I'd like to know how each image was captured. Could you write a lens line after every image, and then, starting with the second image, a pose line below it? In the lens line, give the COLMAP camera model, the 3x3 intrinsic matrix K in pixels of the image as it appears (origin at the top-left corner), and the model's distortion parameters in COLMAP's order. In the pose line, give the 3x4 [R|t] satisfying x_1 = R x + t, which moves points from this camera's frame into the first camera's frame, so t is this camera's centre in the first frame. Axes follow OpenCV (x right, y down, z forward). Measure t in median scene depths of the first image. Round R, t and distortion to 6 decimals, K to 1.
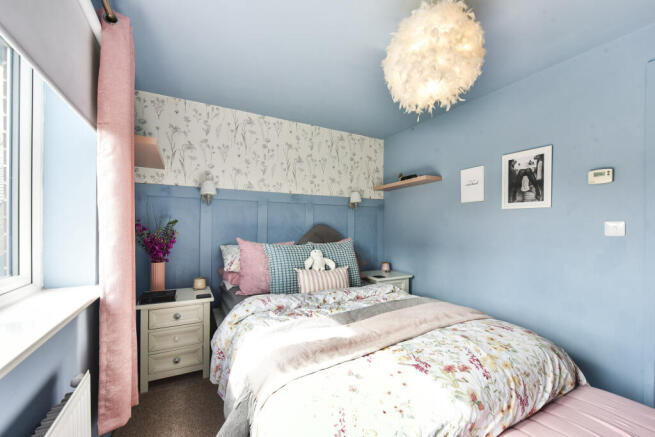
lens RADIAL K [[269.7, 0, 327.8], [0, 269.7, 225.0], [0, 0, 1]] dist [-0.001096, -0.000770]
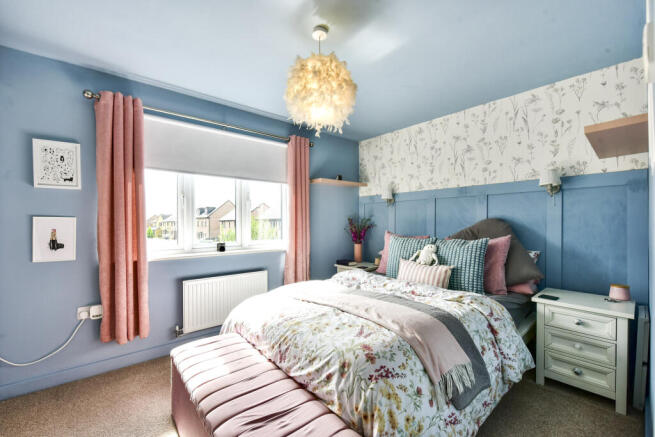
lens RADIAL K [[269.7, 0, 329.5], [0, 269.7, 222.2], [0, 0, 1]] dist [-0.001096, -0.000770]
pose [[0.228249, -0.009915, -0.973552, 0.681165], [0.005450, 0.999945, -0.008906, 0.014471], [0.973588, -0.003273, 0.228290, 0.322258]]
